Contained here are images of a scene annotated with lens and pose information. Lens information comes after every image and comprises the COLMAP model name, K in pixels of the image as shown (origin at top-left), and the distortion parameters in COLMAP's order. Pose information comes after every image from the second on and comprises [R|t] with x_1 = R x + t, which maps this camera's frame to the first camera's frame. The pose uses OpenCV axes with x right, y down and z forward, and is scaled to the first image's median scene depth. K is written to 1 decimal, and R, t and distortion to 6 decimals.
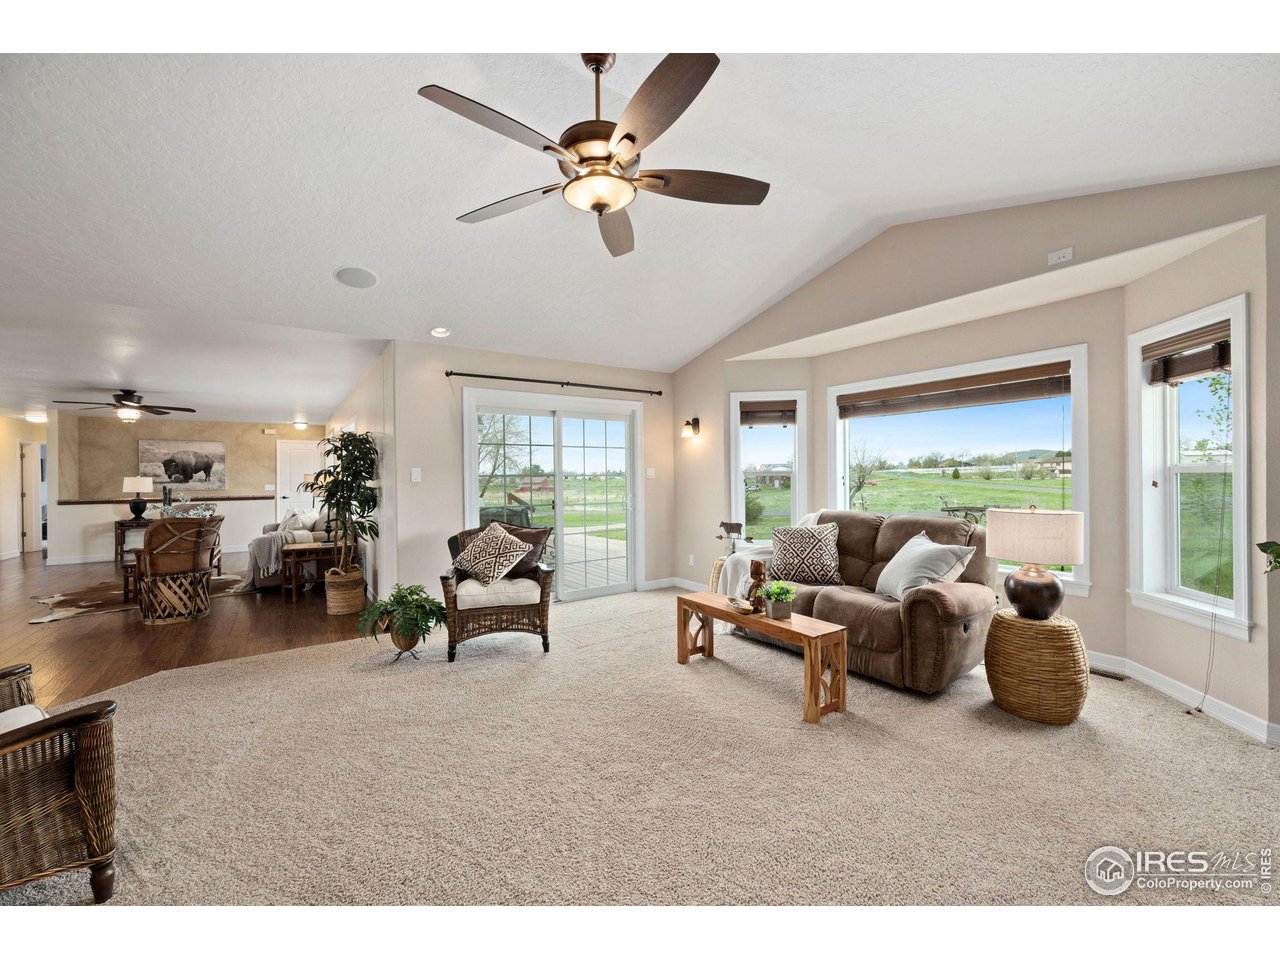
lens RADIAL K [[517.9, 0, 641.0], [0, 517.9, 476.1], [0, 0, 1]] dist [-0.001242, -0.000095]
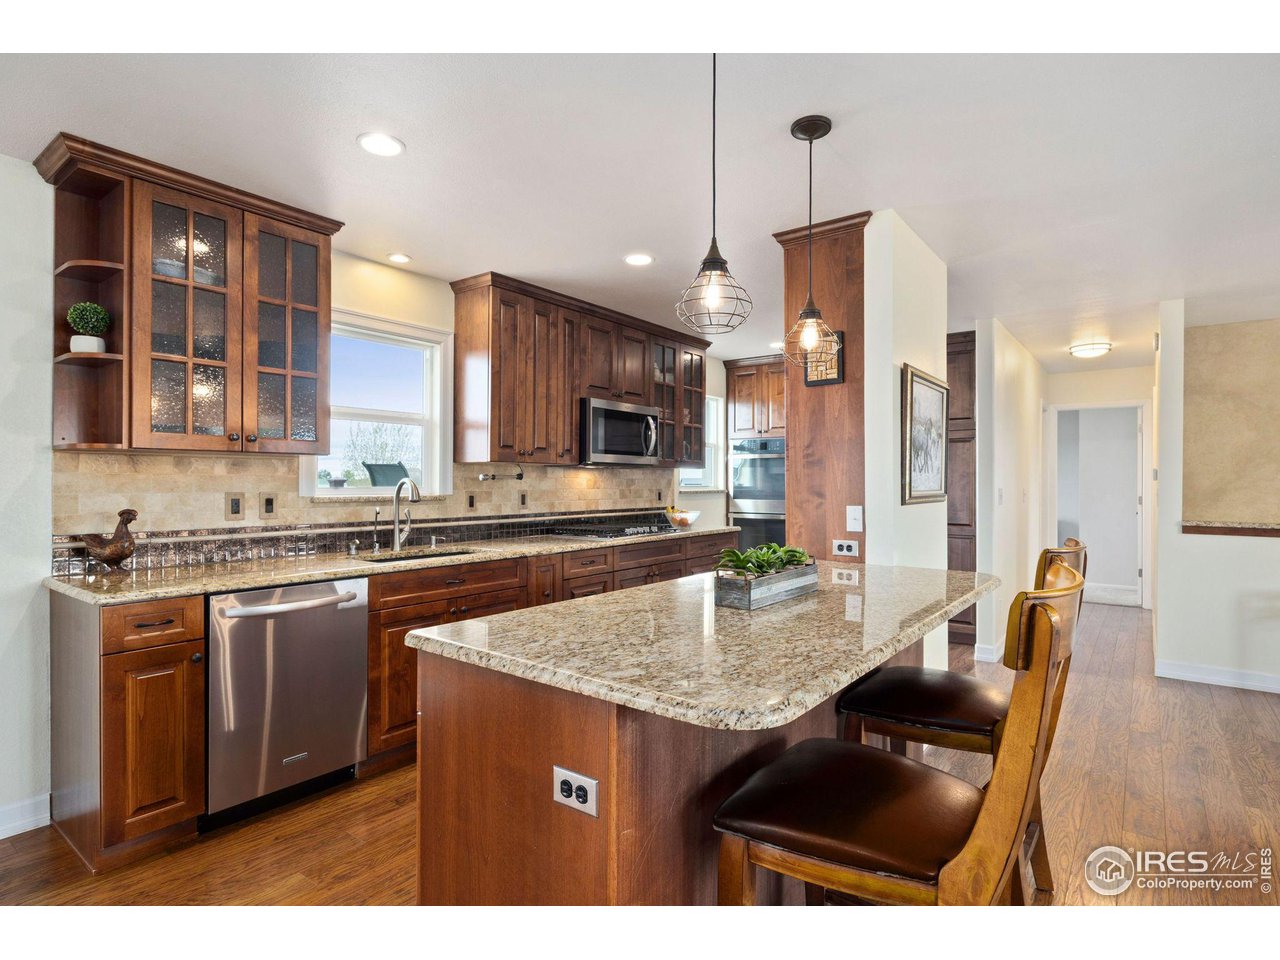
lens RADIAL K [[674.6, 0, 640.0], [0, 674.6, 480.0], [0, 0, 1]] dist [-0.002553, -0.000874]
pose [[0.303132, 0.012183, -0.952871, -1.220190], [-0.003616, 0.999926, 0.011634, 0.014897], [0.952942, -0.000081, 0.303154, 0.701813]]
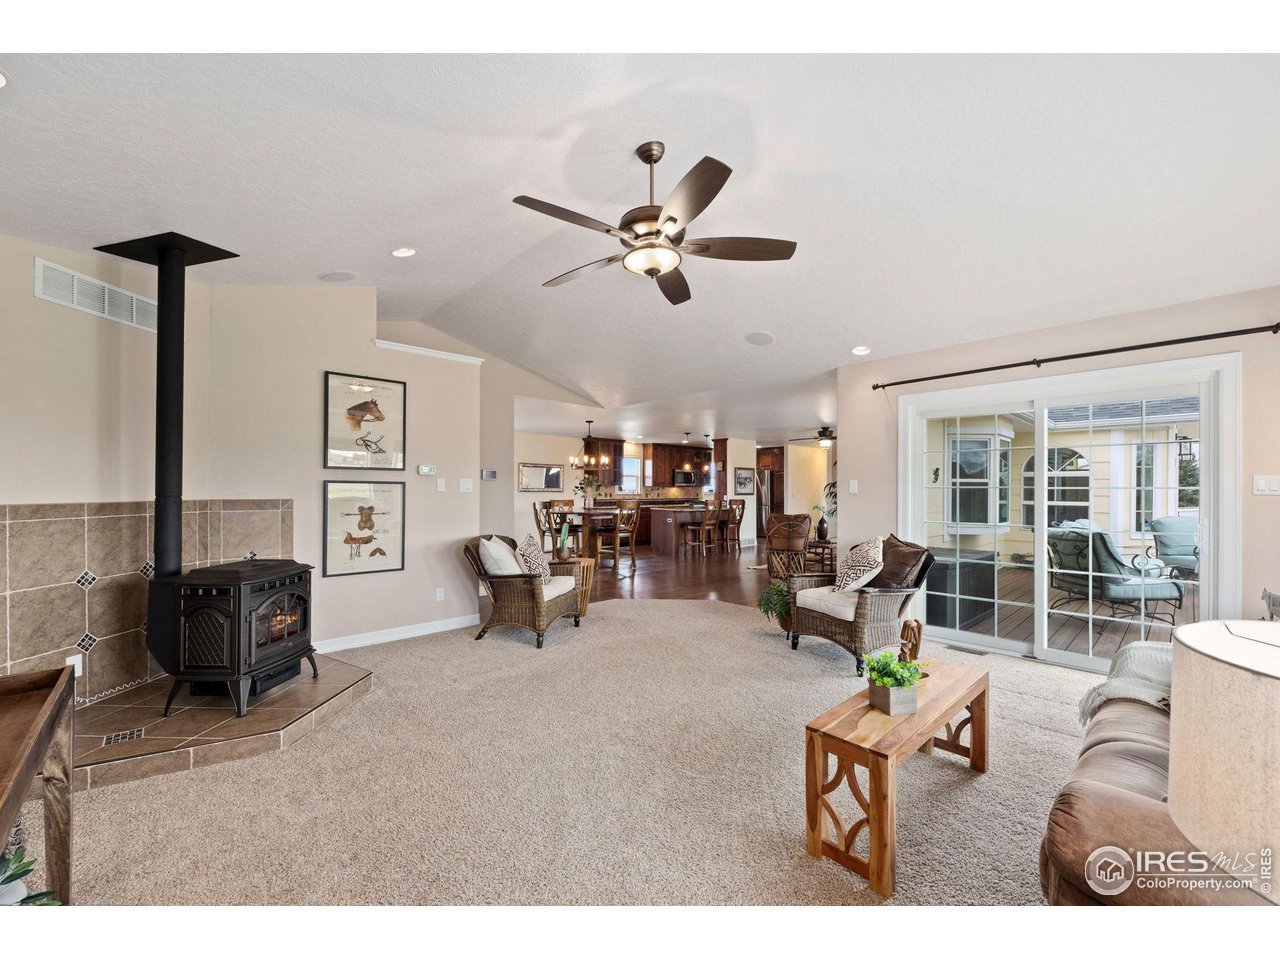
lens RADIAL K [[517.9, 0, 641.0], [0, 517.9, 476.1], [0, 0, 1]] dist [-0.001242, -0.000095]
pose [[0.144861, -0.015375, -0.989333, 0.505900], [-0.001893, 0.999873, -0.015816, -0.004201], [0.989450, 0.004164, 0.144814, 0.350225]]
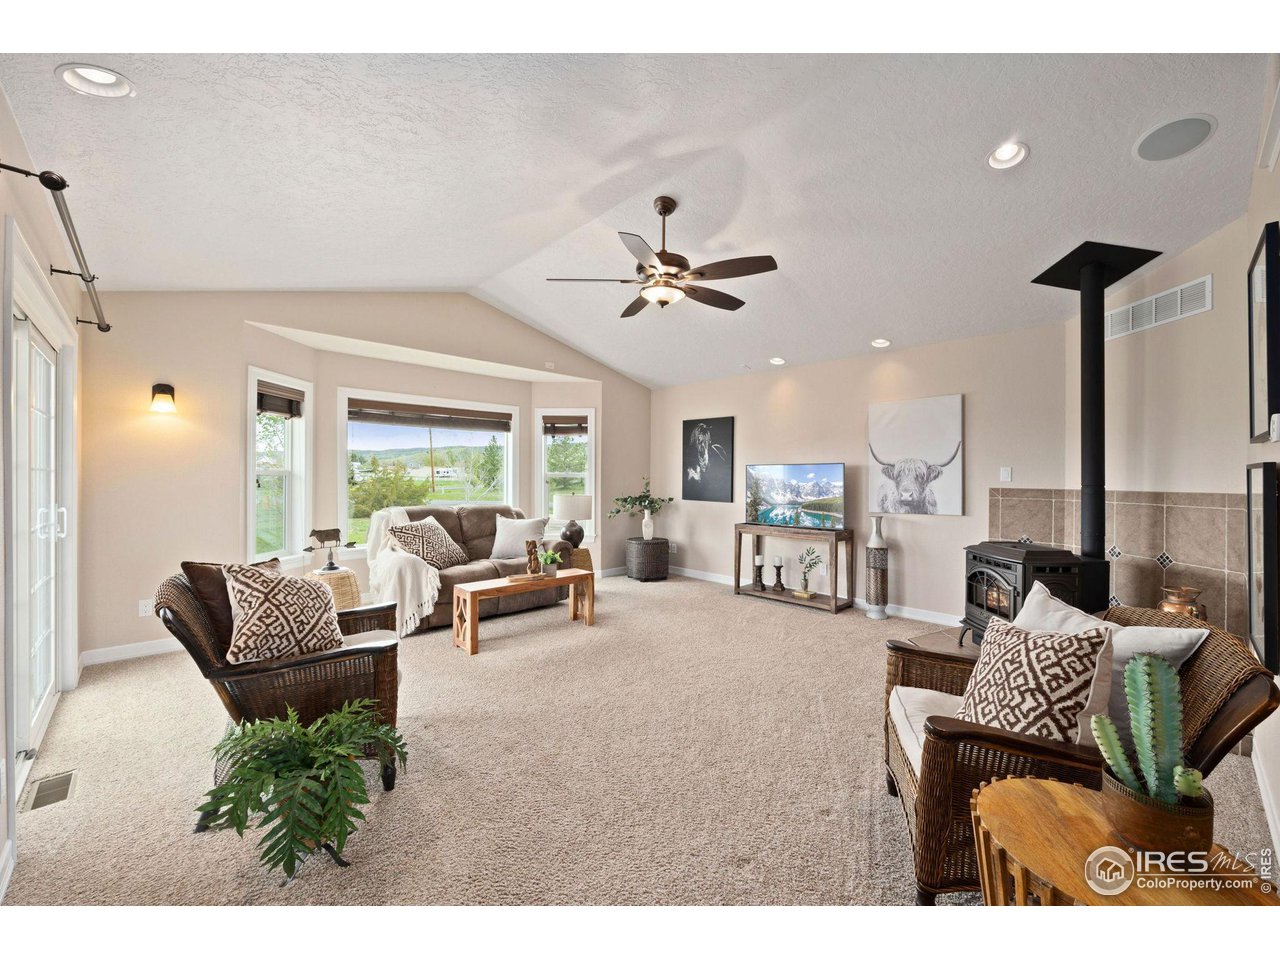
lens RADIAL K [[517.9, 0, 641.0], [0, 517.9, 476.1], [0, 0, 1]] dist [-0.001242, -0.000095]
pose [[-0.146598, 0.011009, 0.989135, -0.705625], [-0.004701, 0.999919, -0.011826, 0.008170], [-0.989185, -0.006383, -0.146534, 0.568582]]
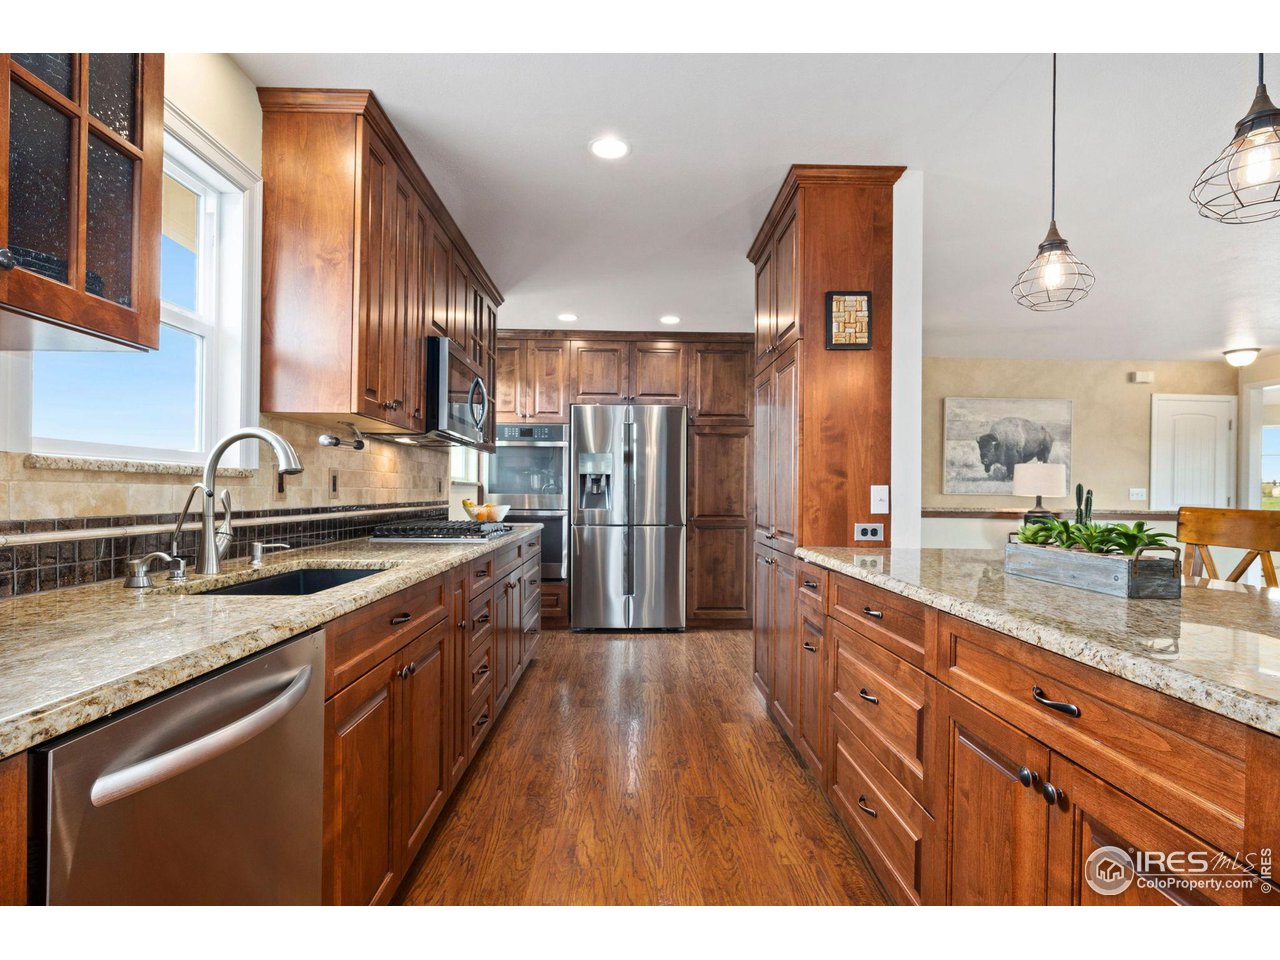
lens RADIAL K [[664.0, 0, 639.8], [0, 664.0, 488.4], [0, 0, 1]] dist [0.002462, 0.000495]
pose [[0.827842, 0.019257, -0.560630, -1.602096], [-0.020266, 0.999785, 0.004415, 0.048908], [0.560595, 0.007707, 0.828054, 0.503655]]
